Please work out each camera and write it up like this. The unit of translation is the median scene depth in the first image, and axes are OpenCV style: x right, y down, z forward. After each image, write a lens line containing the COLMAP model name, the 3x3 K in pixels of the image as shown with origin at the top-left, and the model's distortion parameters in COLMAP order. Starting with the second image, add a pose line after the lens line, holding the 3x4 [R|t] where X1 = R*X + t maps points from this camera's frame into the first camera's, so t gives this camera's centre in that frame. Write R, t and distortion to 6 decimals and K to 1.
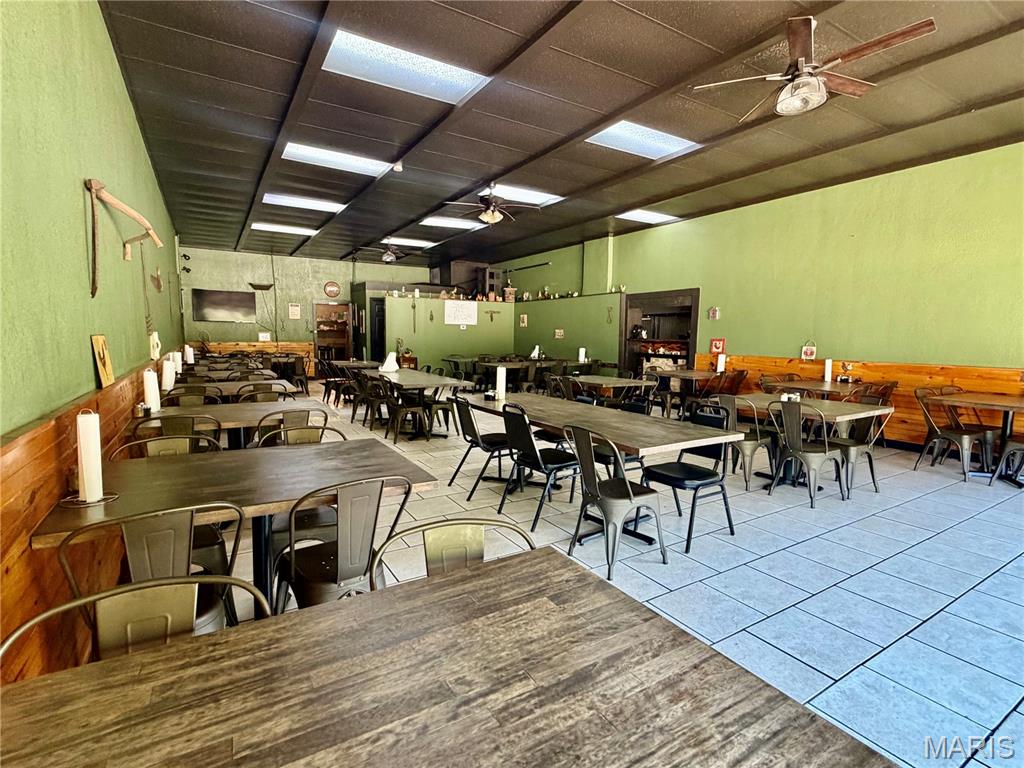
lens RADIAL K [[498.0, 0, 509.8], [0, 498.0, 381.9], [0, 0, 1]] dist [0.001016, -0.001664]
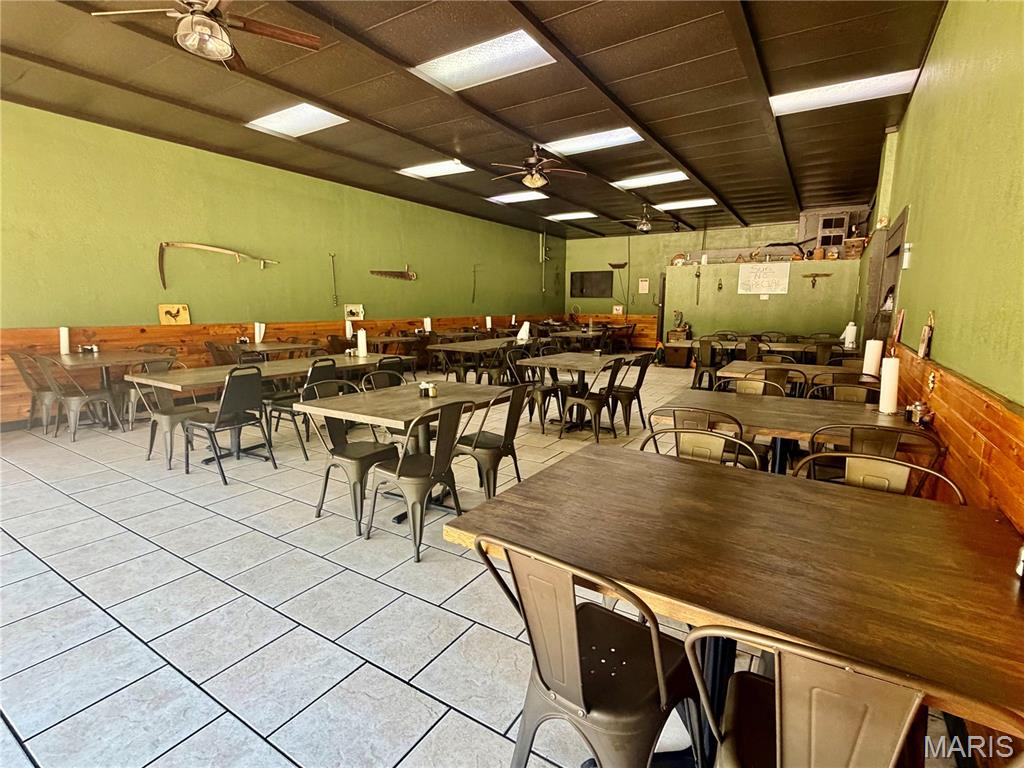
lens RADIAL K [[498.0, 0, 513.7], [0, 498.0, 384.3], [0, 0, 1]] dist [0.001016, -0.001664]
pose [[0.456417, 0.127226, -0.880623, 0.458998], [-0.080227, 0.991577, 0.101675, -0.020473], [0.886142, 0.024244, 0.462780, 0.290095]]
